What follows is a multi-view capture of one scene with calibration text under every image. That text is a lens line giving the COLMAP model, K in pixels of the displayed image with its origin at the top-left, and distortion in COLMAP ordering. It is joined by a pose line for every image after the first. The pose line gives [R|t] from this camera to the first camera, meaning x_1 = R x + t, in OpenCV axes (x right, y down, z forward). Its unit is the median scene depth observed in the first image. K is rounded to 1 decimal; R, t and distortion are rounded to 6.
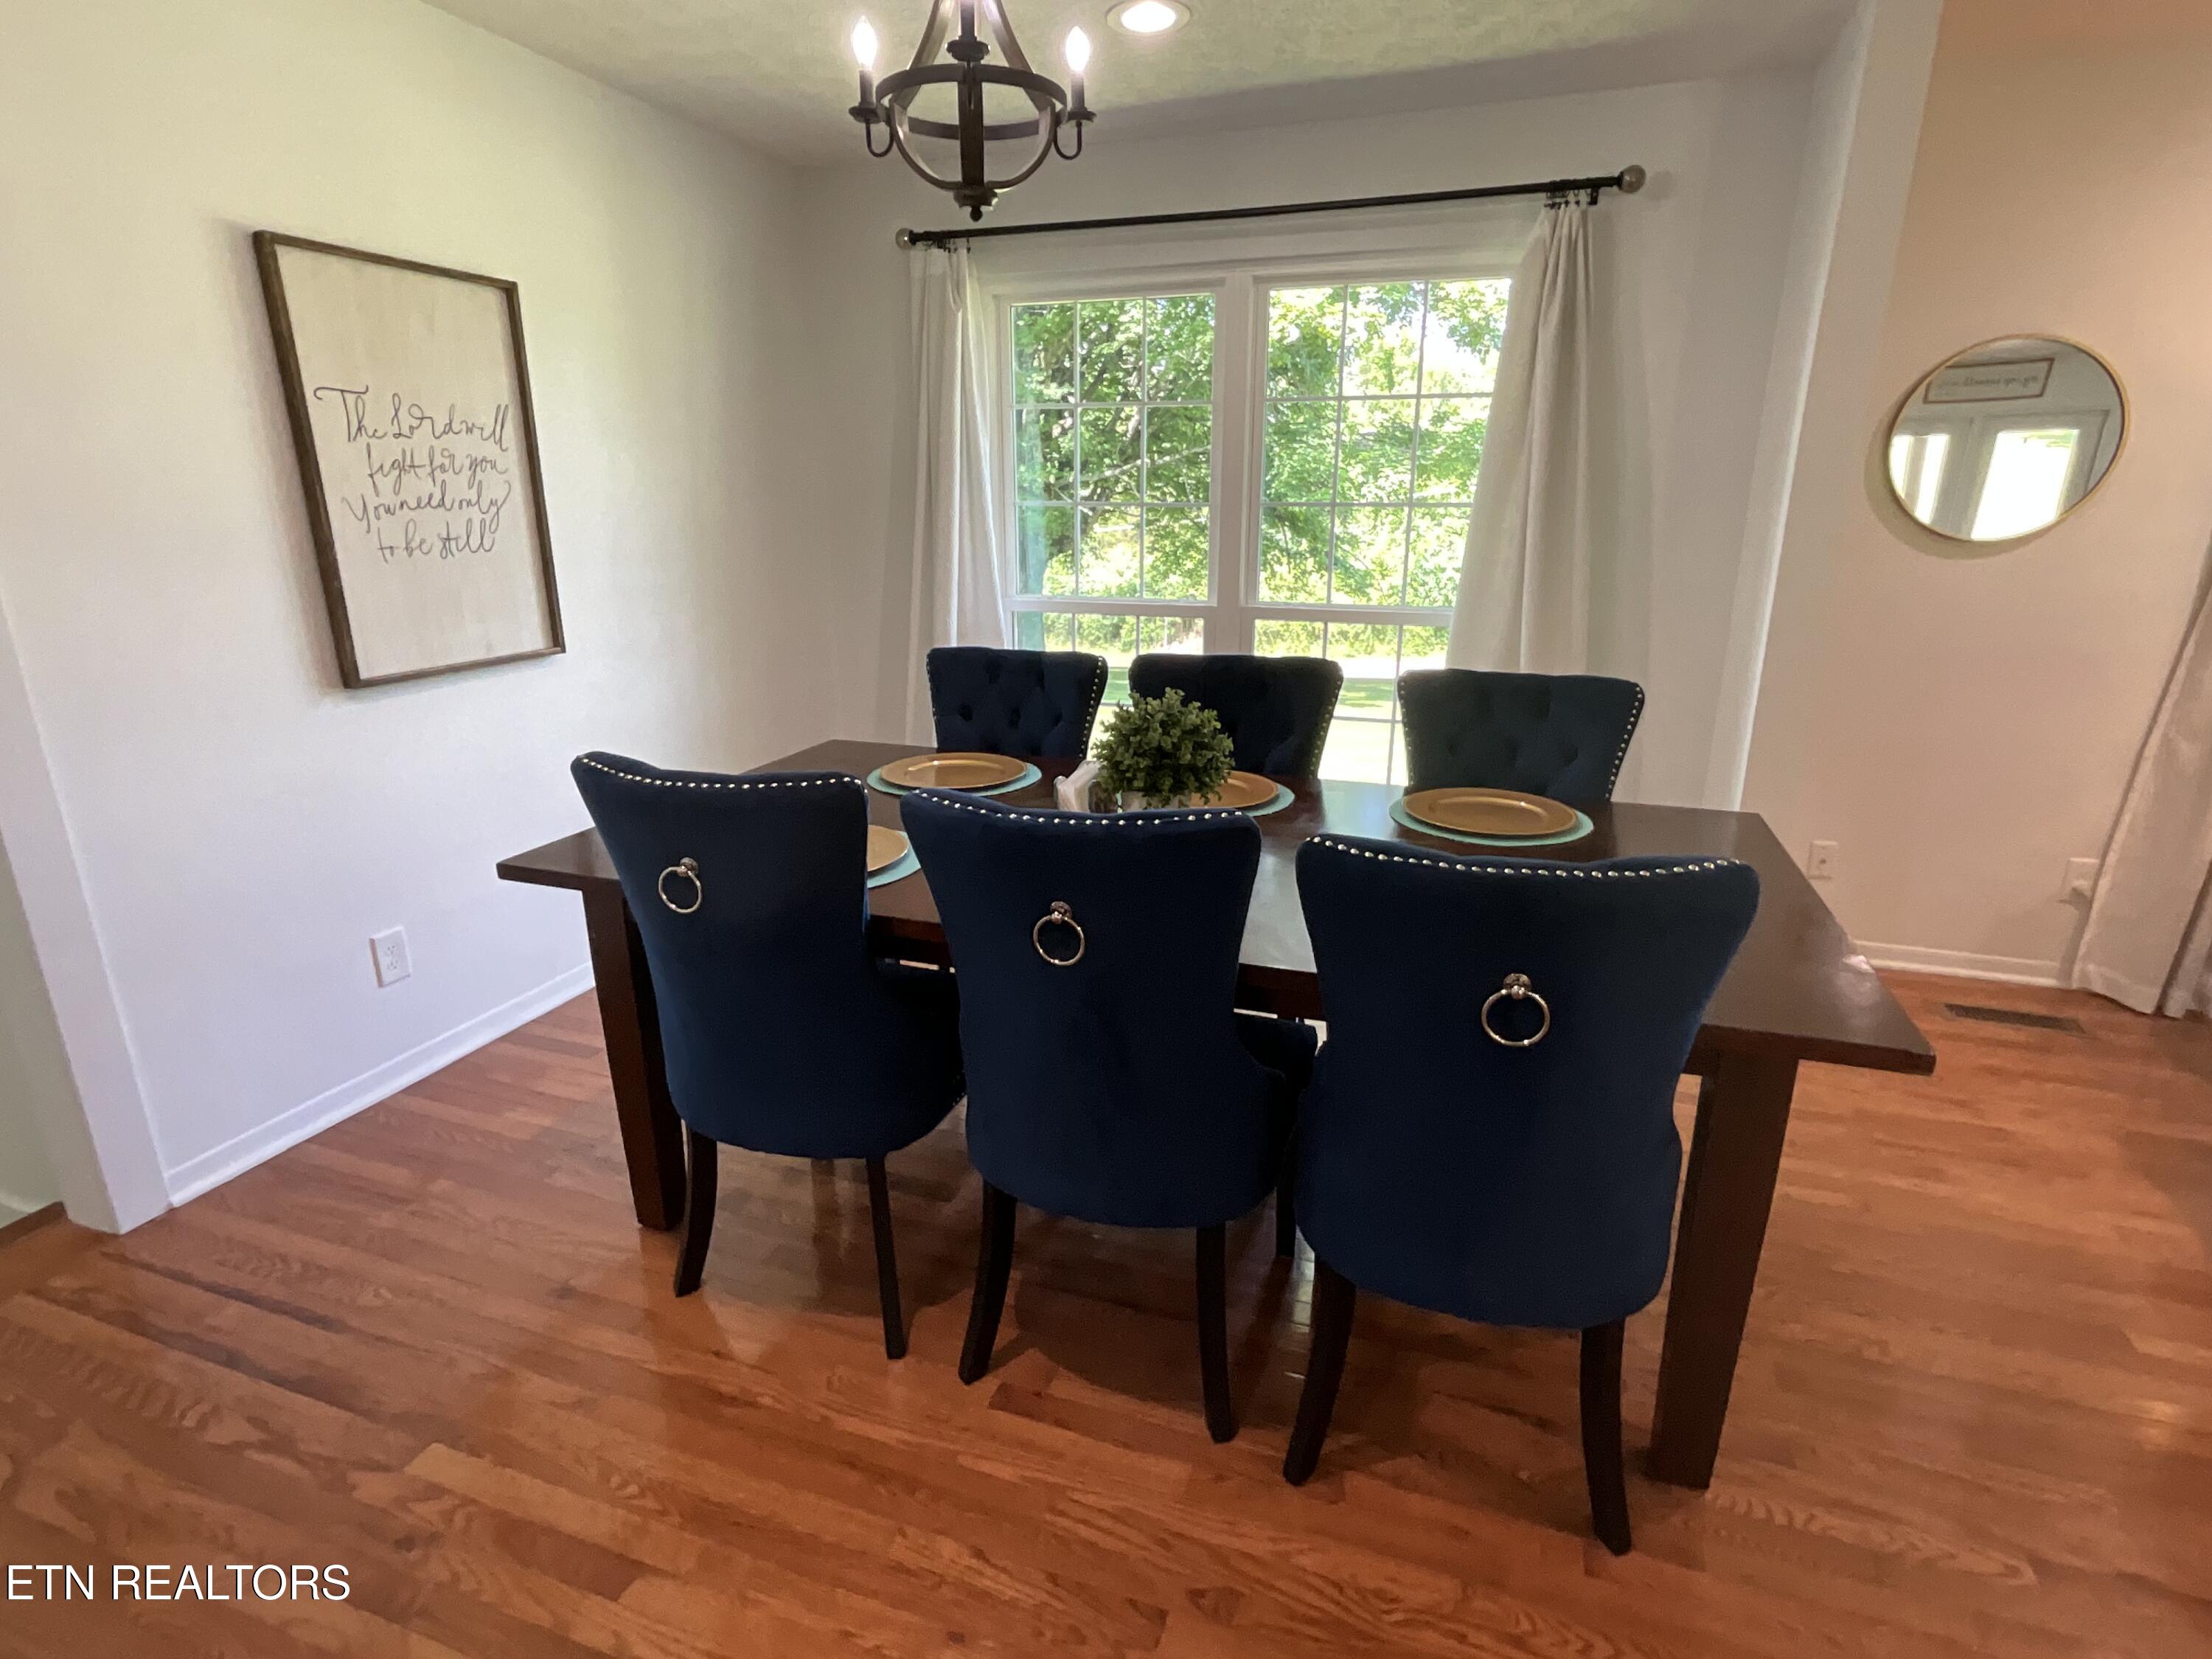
lens RADIAL K [[1129.1, 0, 1097.7], [0, 1129.1, 827.7], [0, 0, 1]] dist [0.000944, 0.000473]
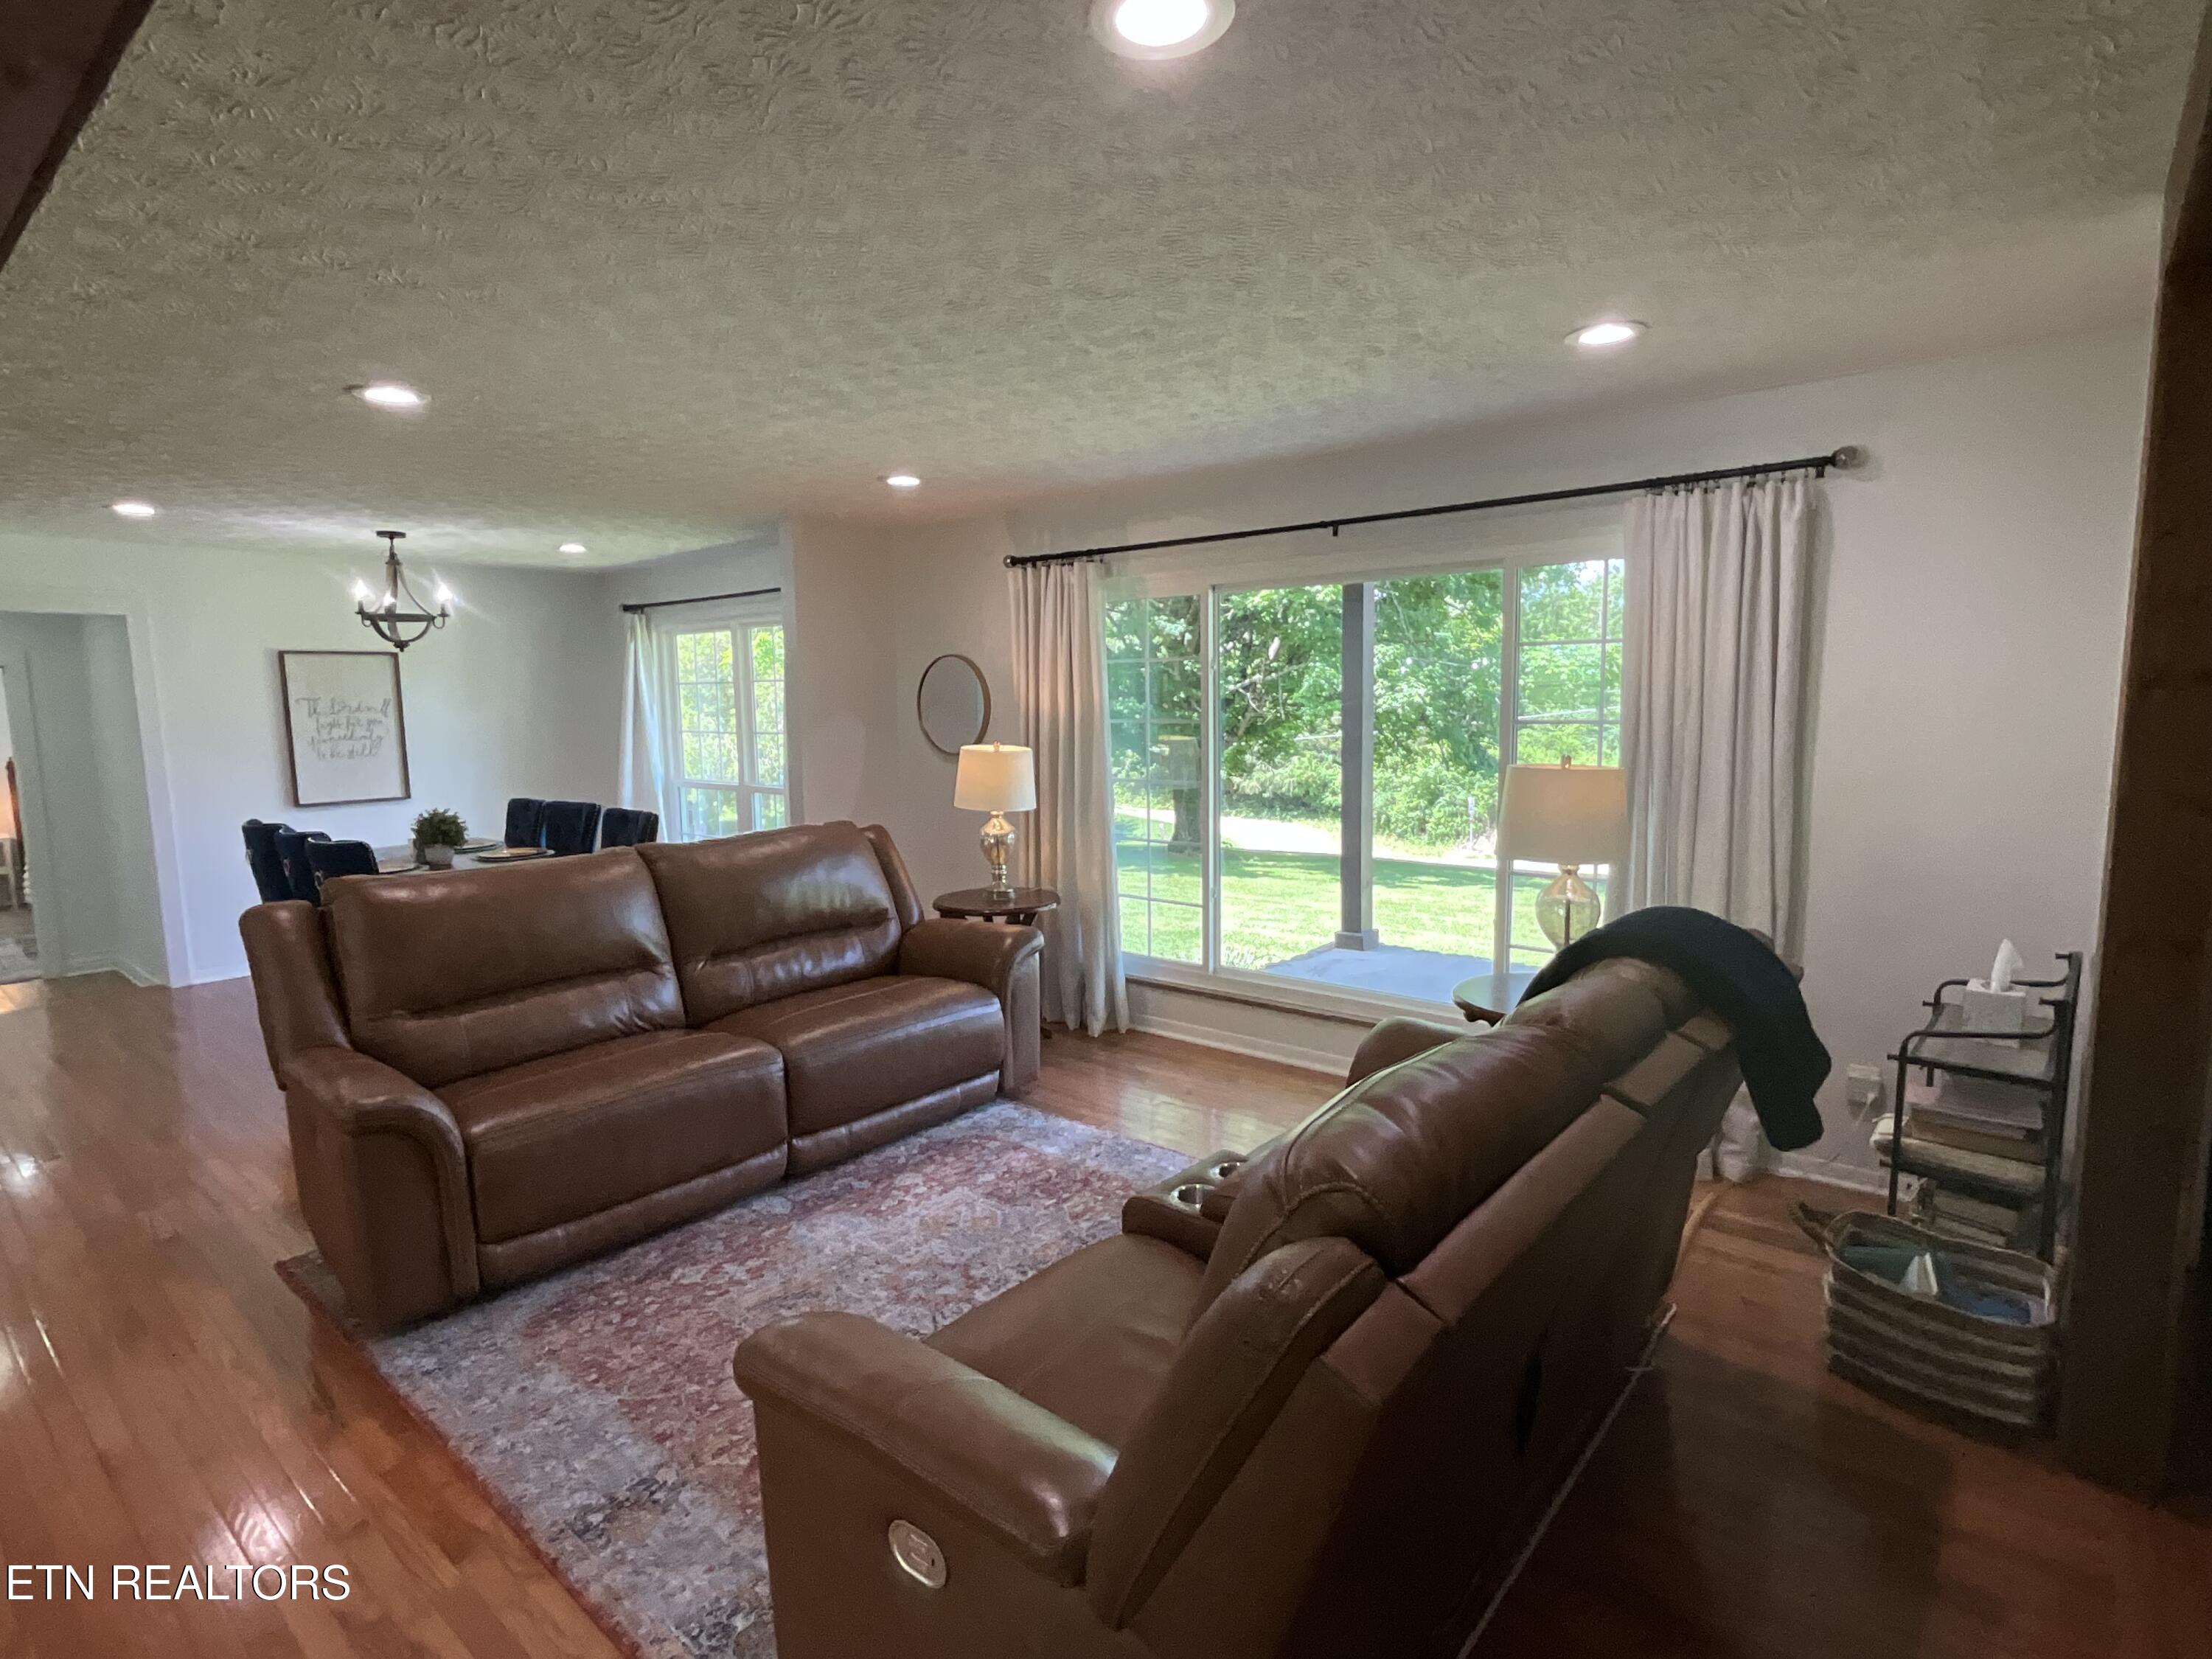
lens RADIAL K [[1129.1, 0, 1095.8], [0, 1129.1, 828.9], [0, 0, 1]] dist [0.000944, 0.000473]
pose [[0.936556, 0.025122, -0.349617, 1.873788], [-0.083134, 0.984889, -0.151930, 0.161767], [0.340517, 0.171356, 0.924492, -0.745805]]
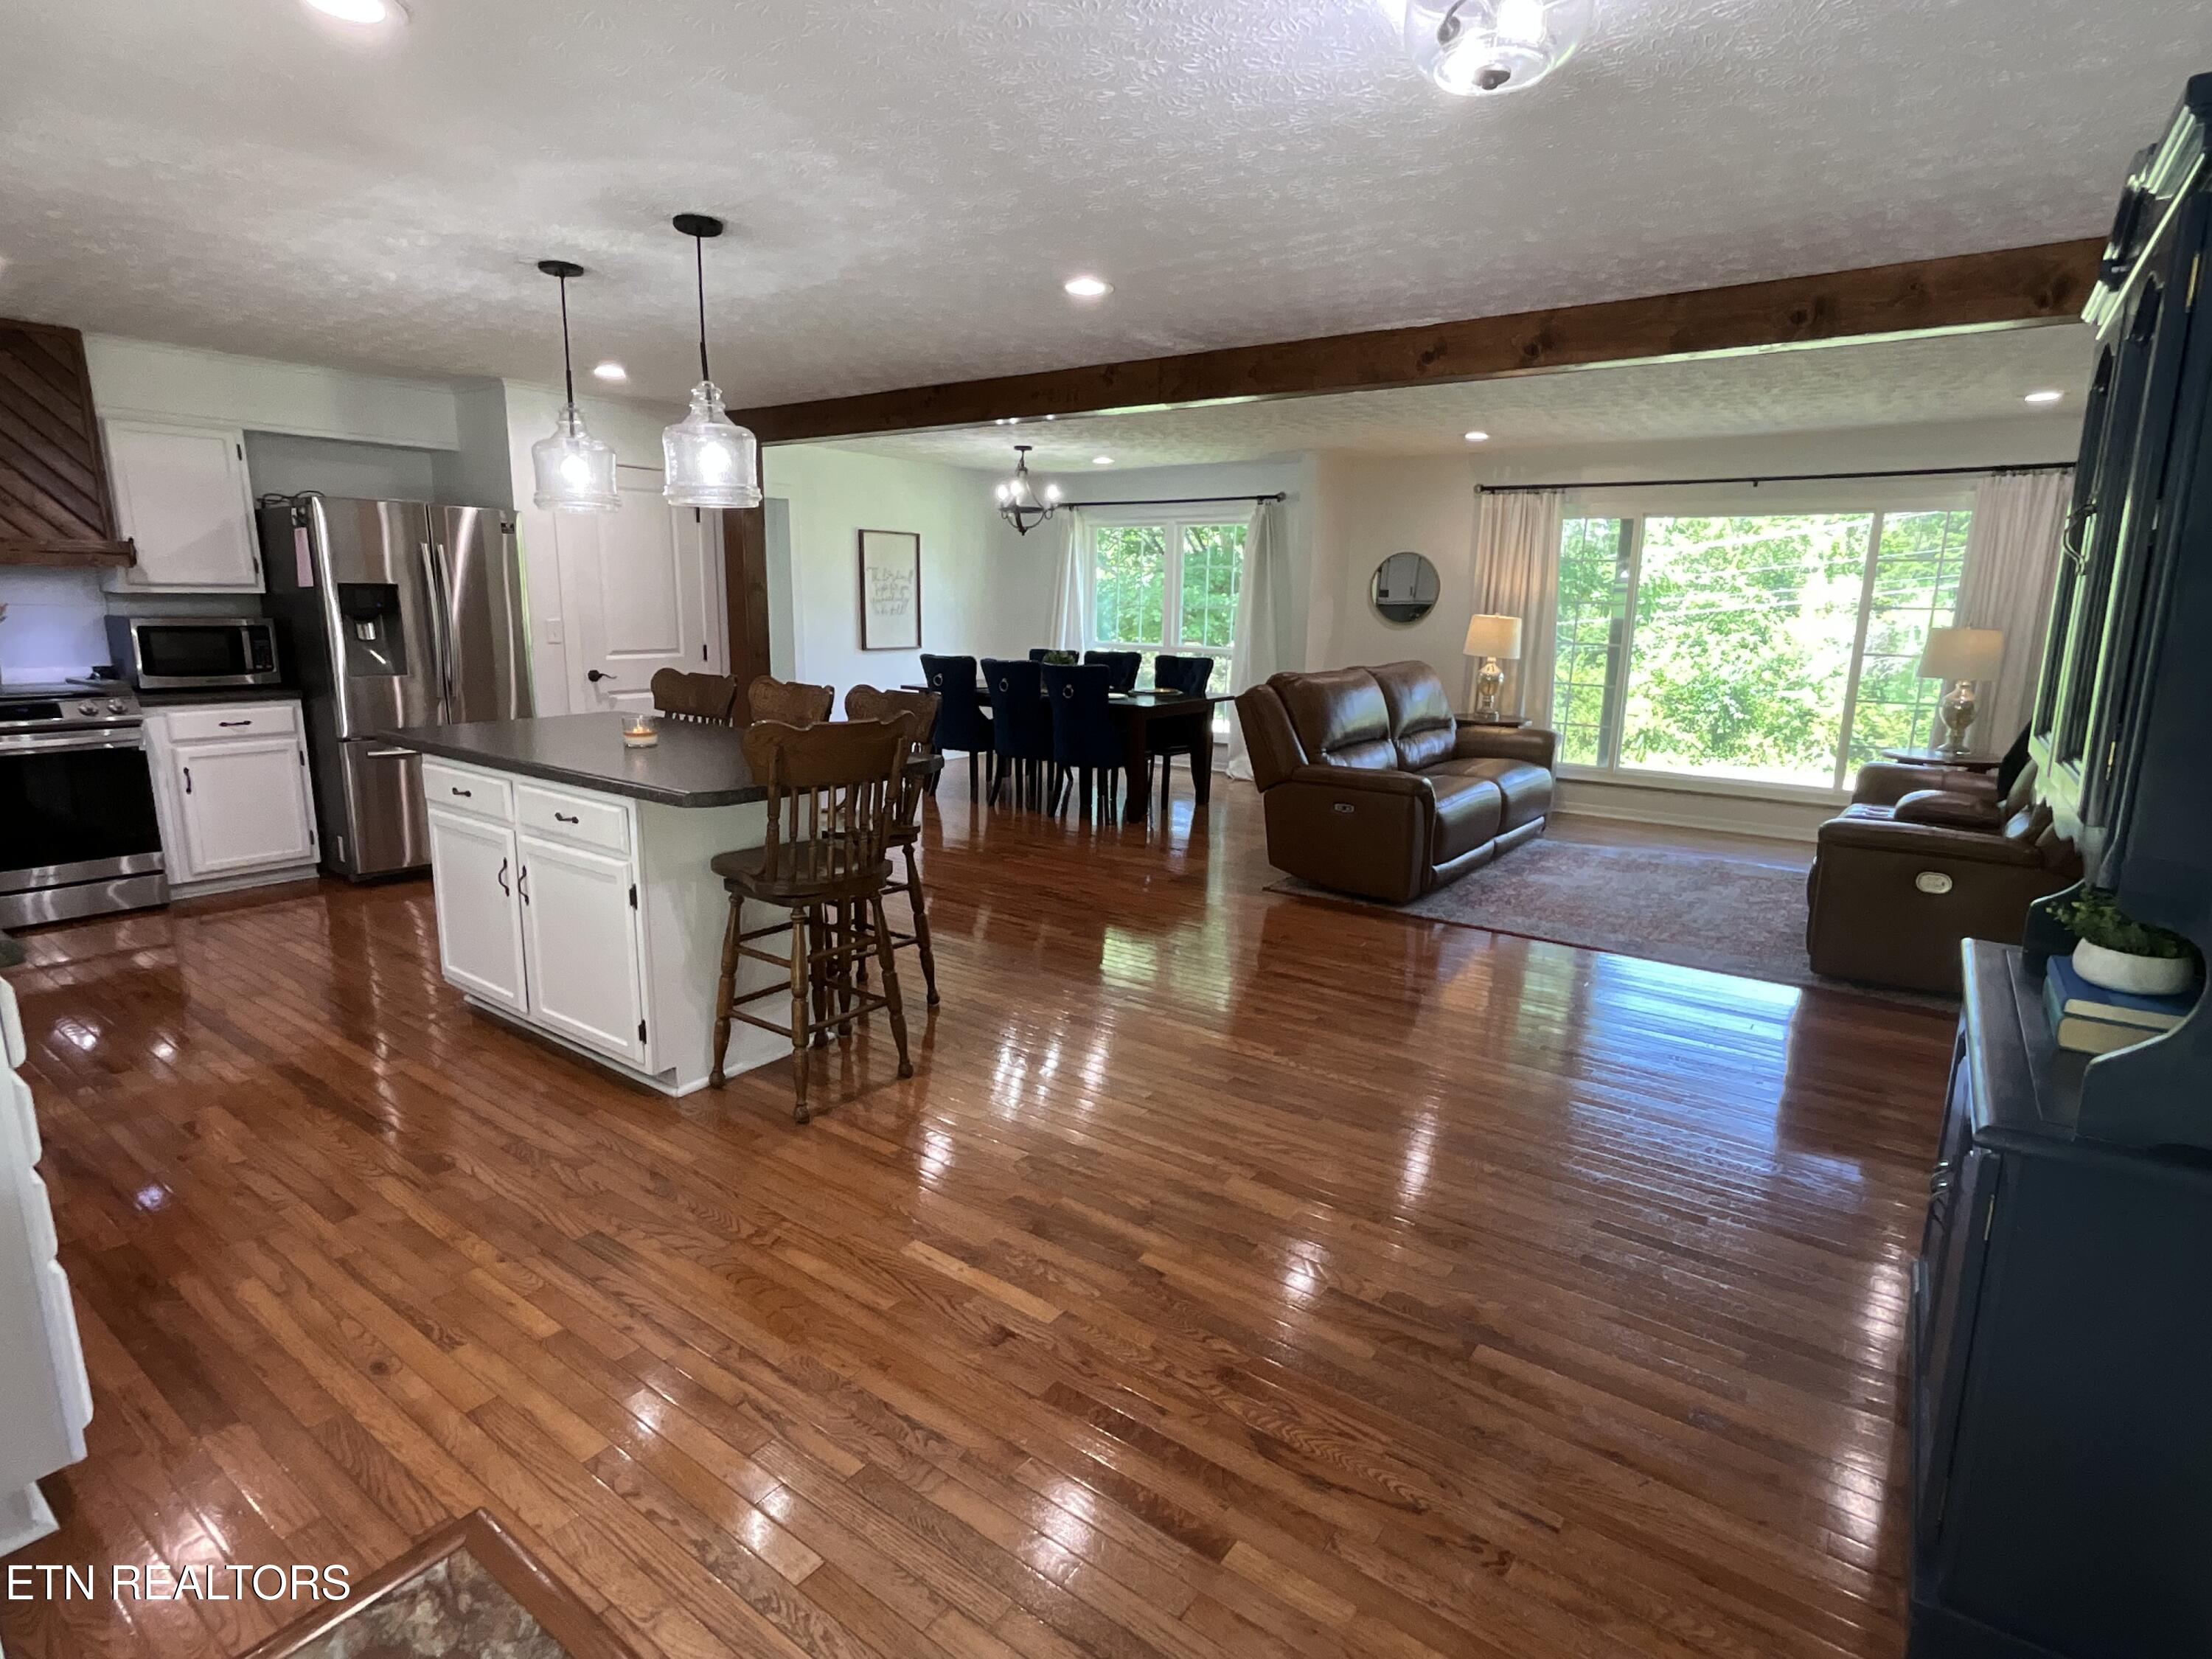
lens RADIAL K [[1129.1, 0, 1112.1], [0, 1129.1, 829.1], [0, 0, 1]] dist [0.000944, 0.000473]
pose [[0.960195, 0.072119, -0.269859, 0.981529], [-0.096199, 0.992373, -0.077081, 0.575898], [0.262242, 0.099972, 0.959810, -1.944498]]
